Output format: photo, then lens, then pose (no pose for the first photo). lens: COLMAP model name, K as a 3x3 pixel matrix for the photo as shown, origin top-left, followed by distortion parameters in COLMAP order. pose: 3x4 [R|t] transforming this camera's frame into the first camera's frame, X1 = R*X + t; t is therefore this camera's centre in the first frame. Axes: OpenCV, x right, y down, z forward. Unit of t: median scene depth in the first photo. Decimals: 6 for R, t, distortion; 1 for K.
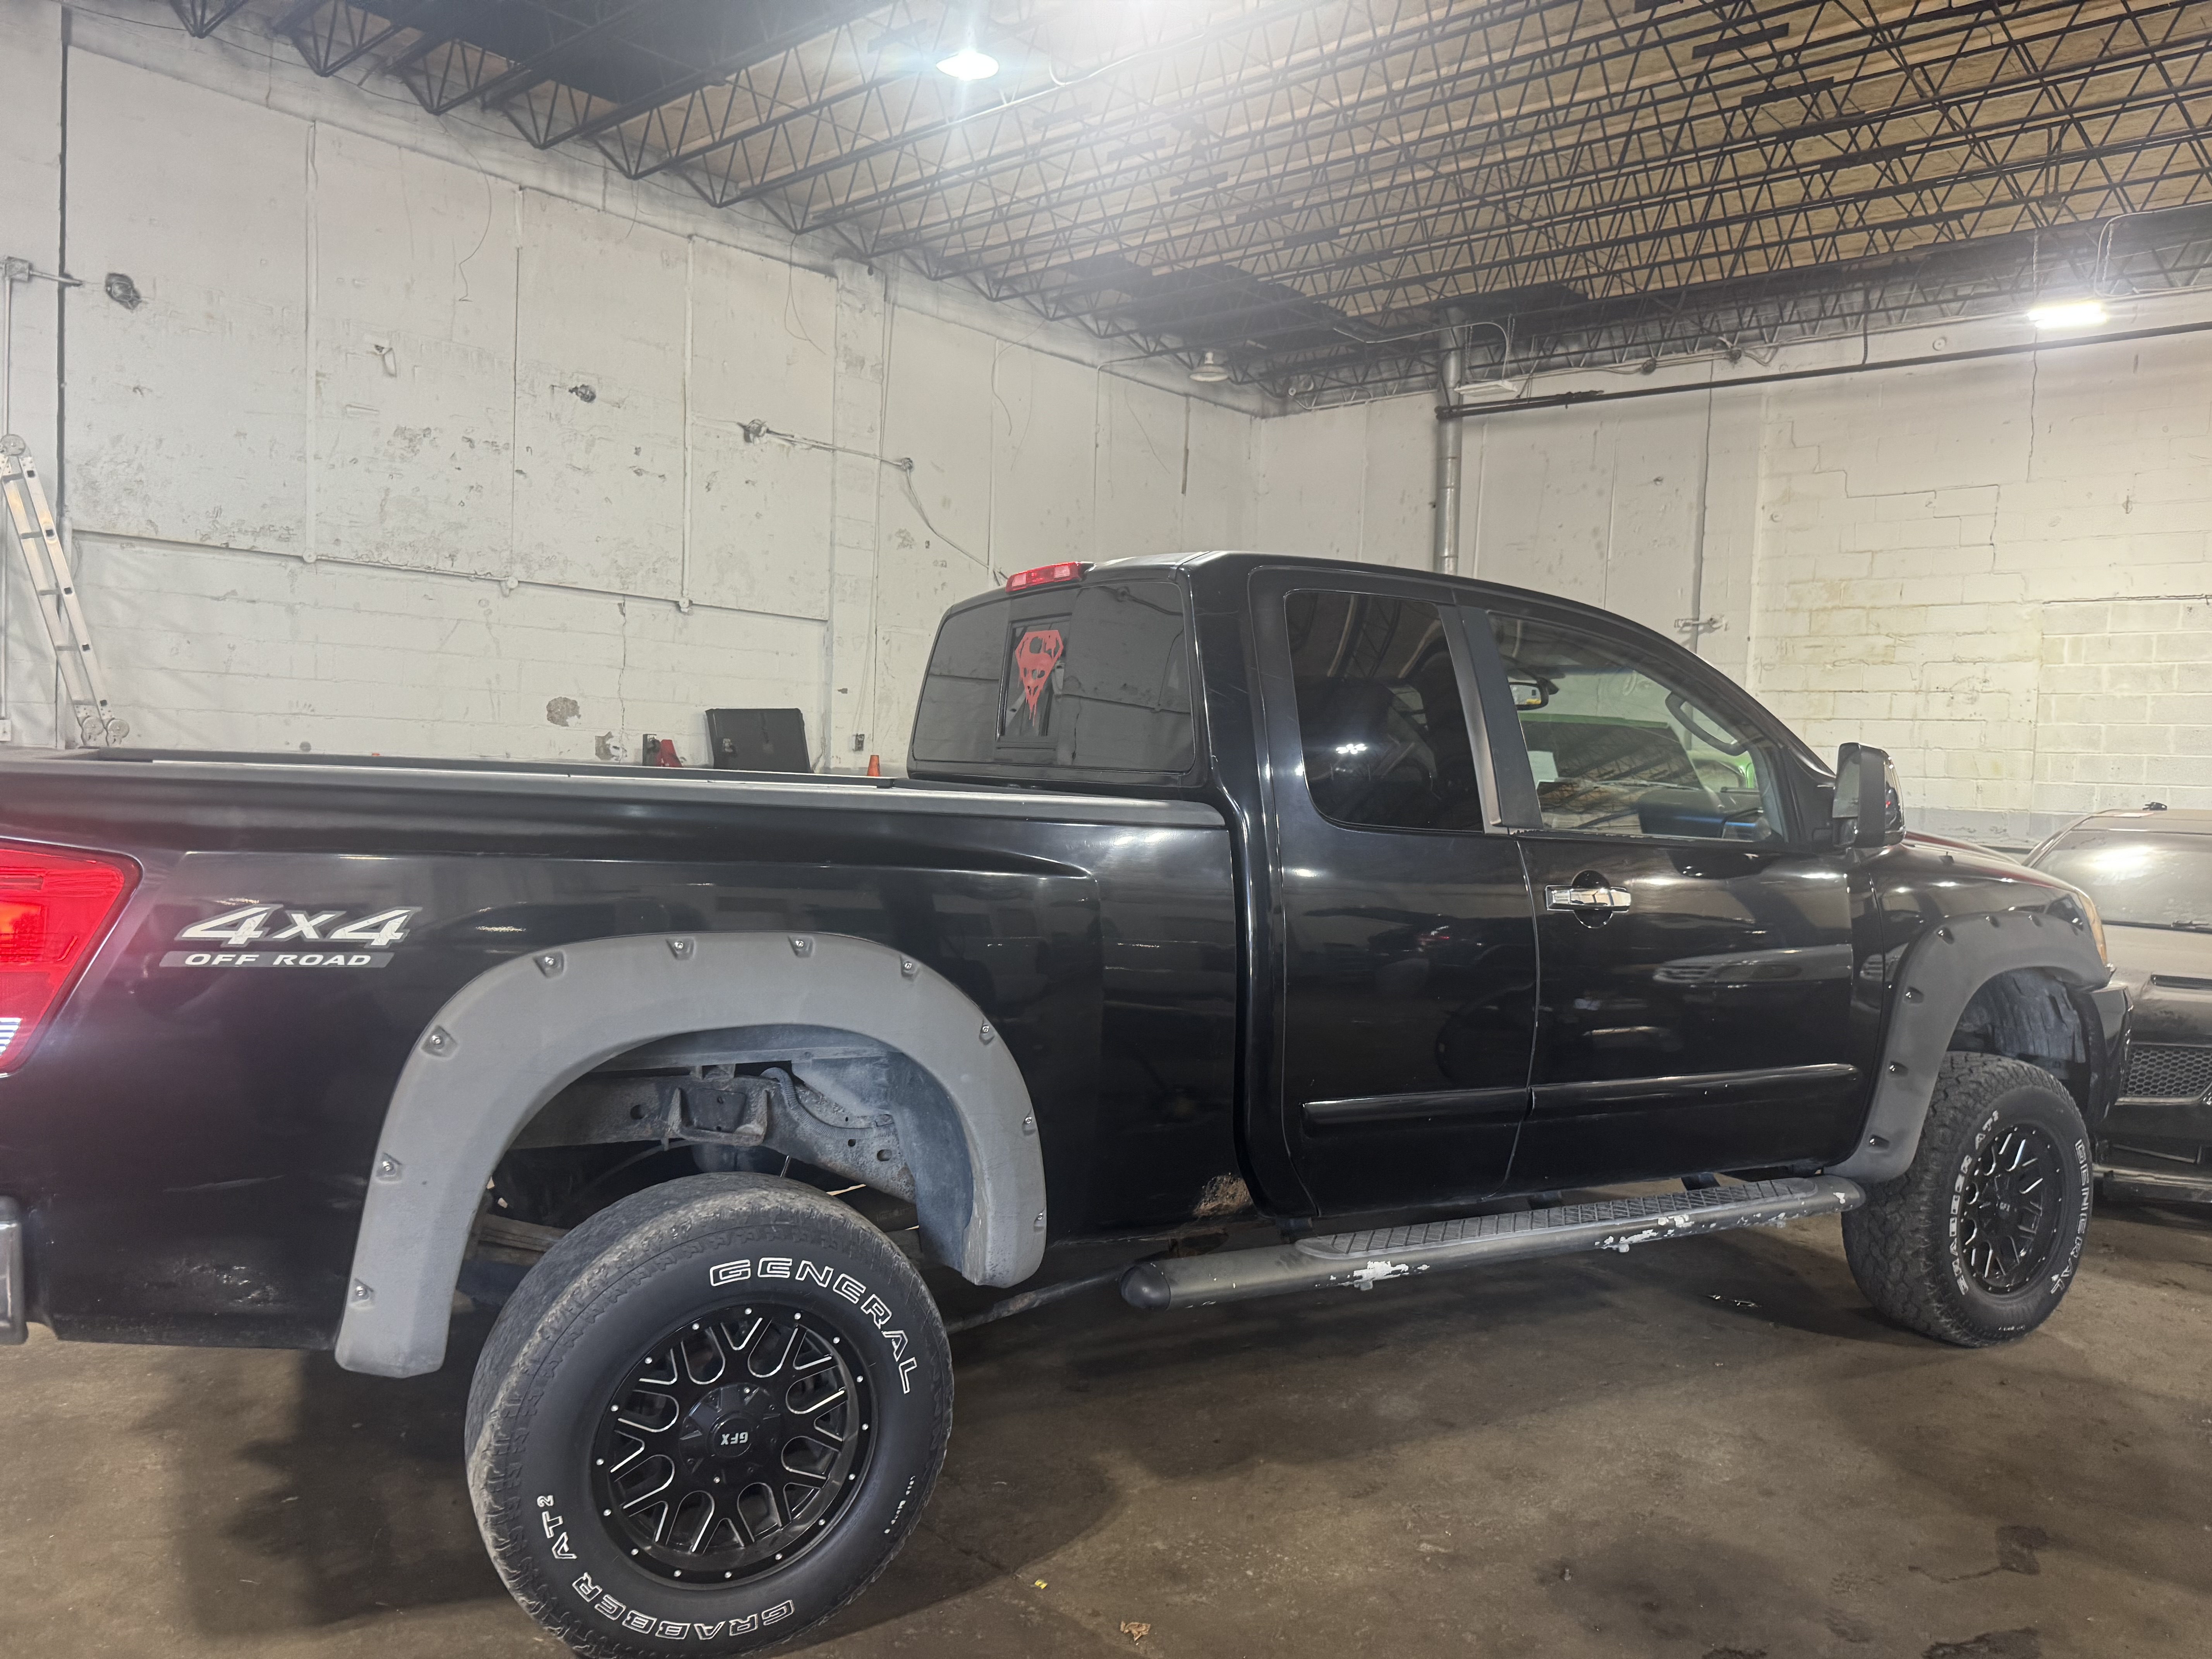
lens RADIAL K [[1572.7, 0, 1106.0], [0, 1572.7, 829.5], [0, 0, 1]] dist [0.039599, -0.051892]
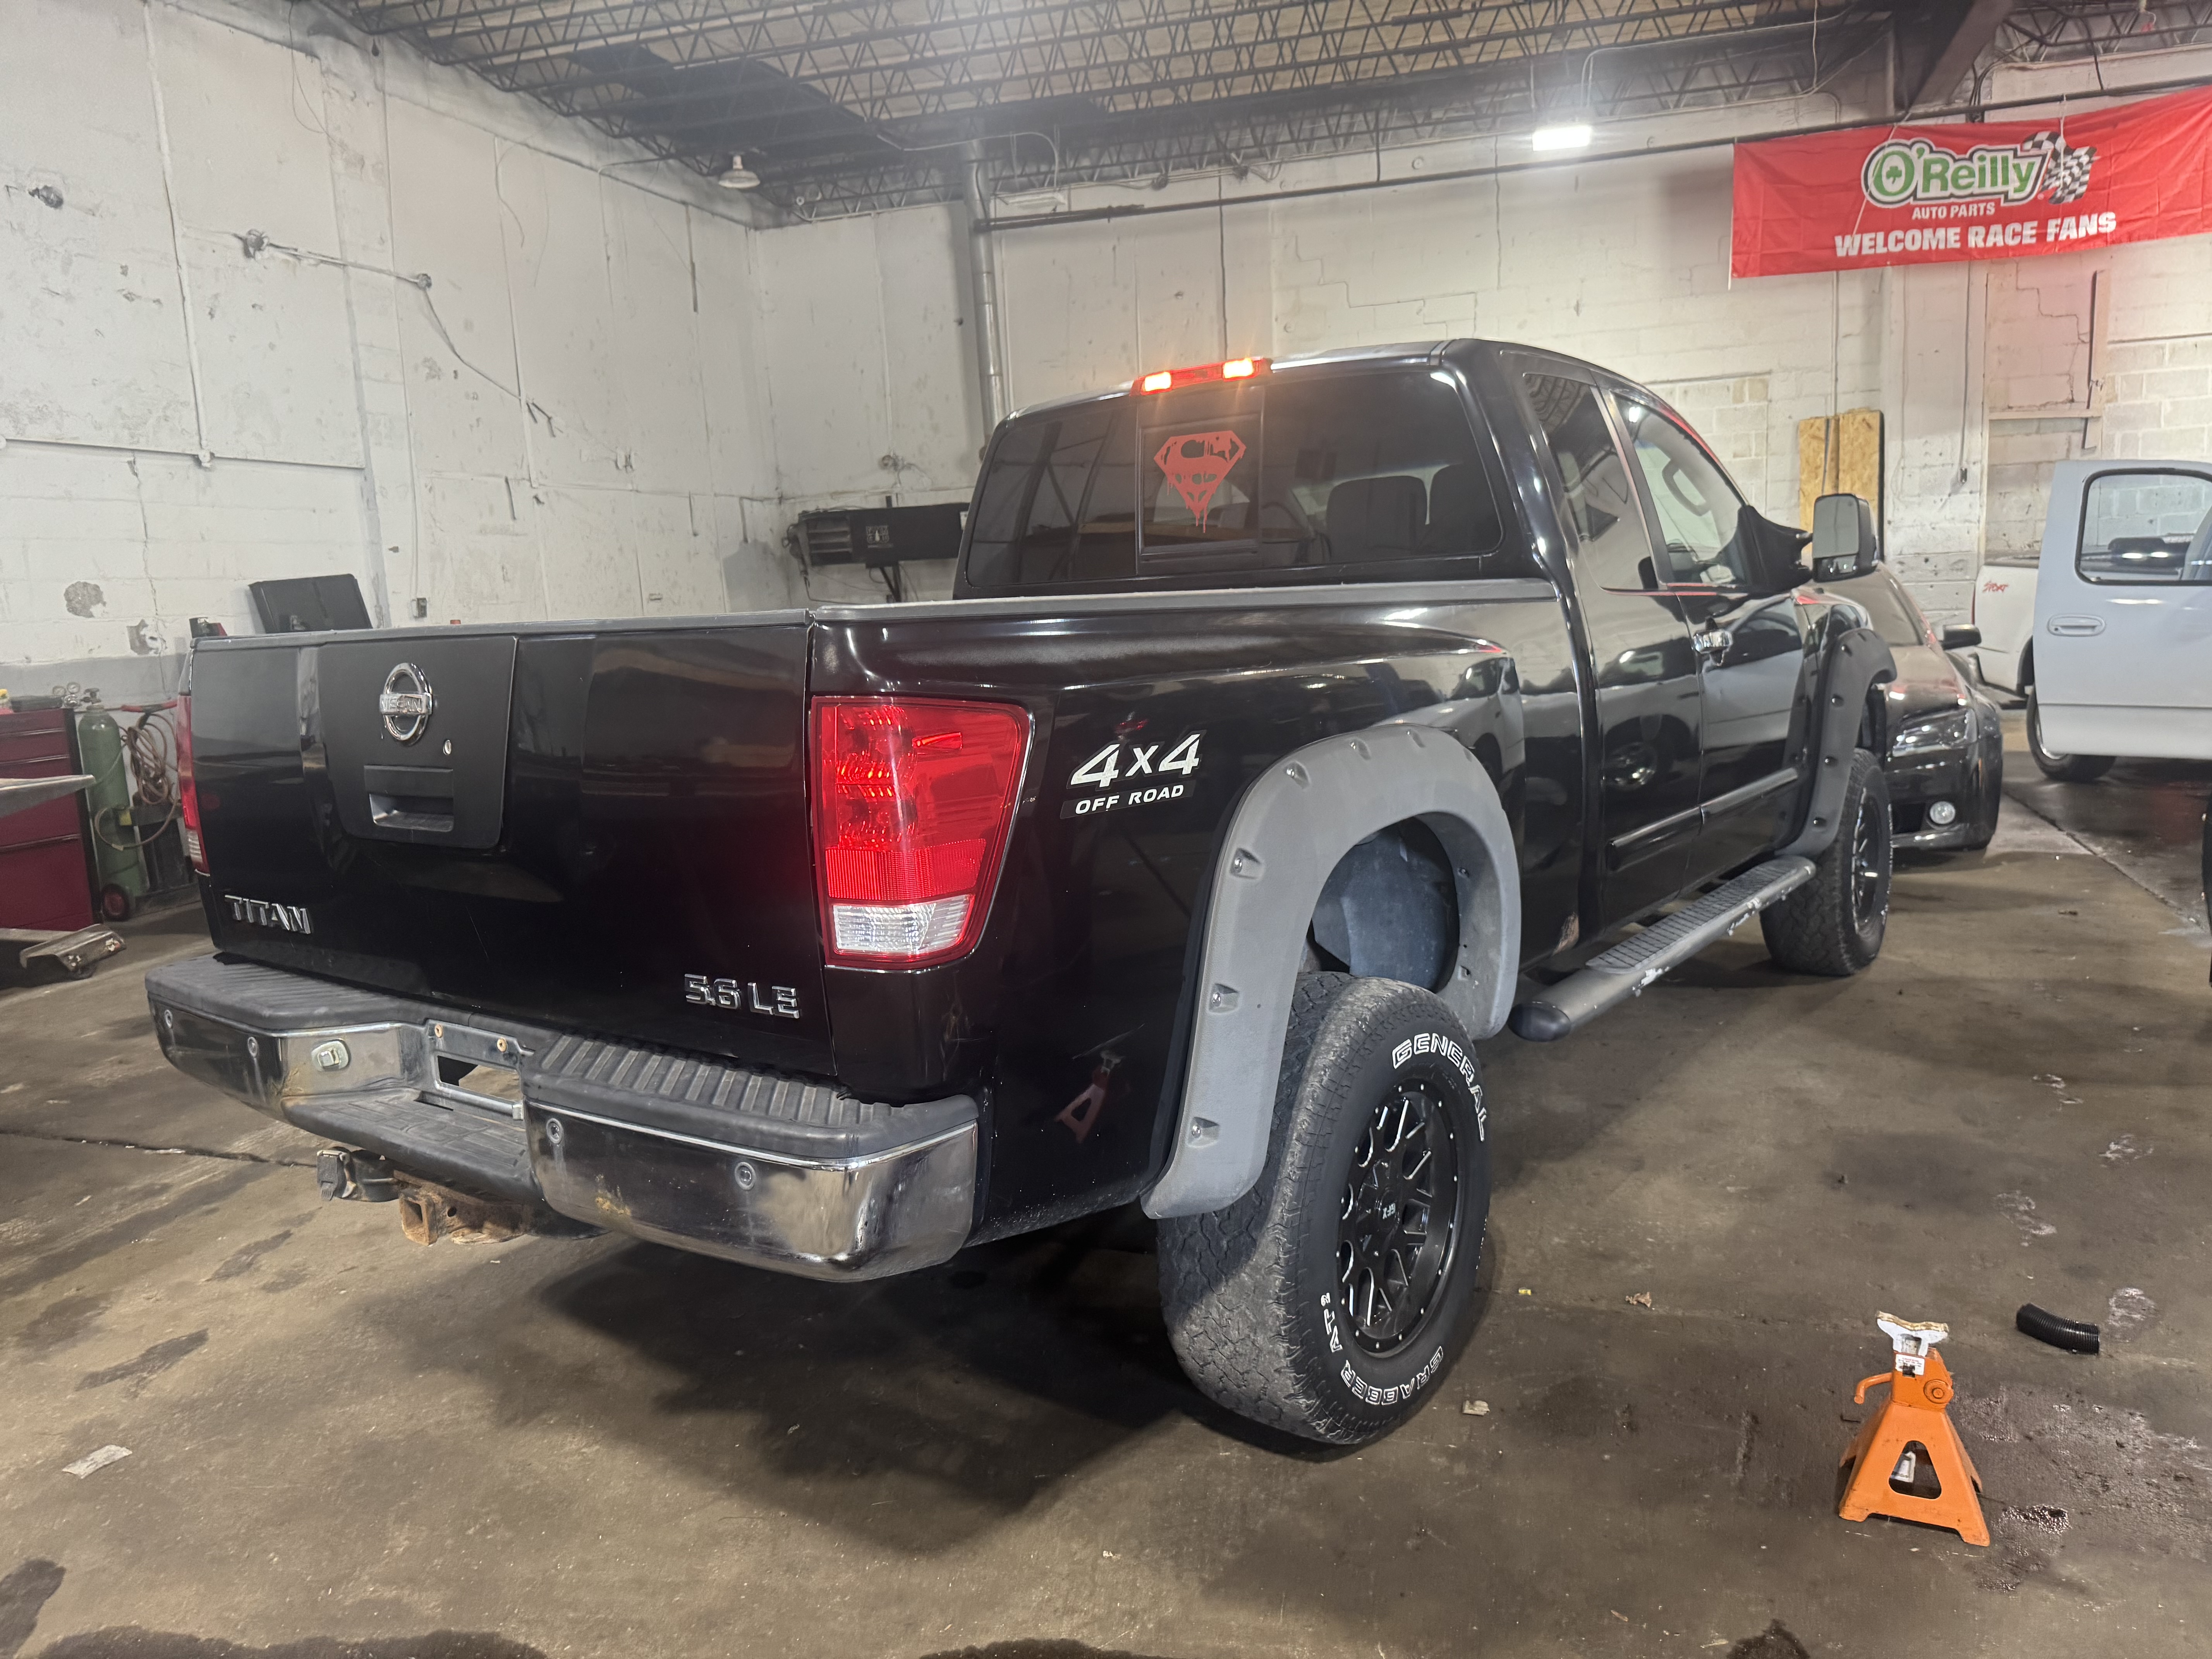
lens RADIAL K [[1567.6, 0, 1106.0], [0, 1567.6, 829.5], [0, 0, 1]] dist [0.074078, -0.123012]
pose [[0.909121, -0.145011, 0.390474, -0.196966], [0.104428, 0.986853, 0.123356, -0.003294], [-0.403229, -0.071370, 0.912312, 0.036285]]
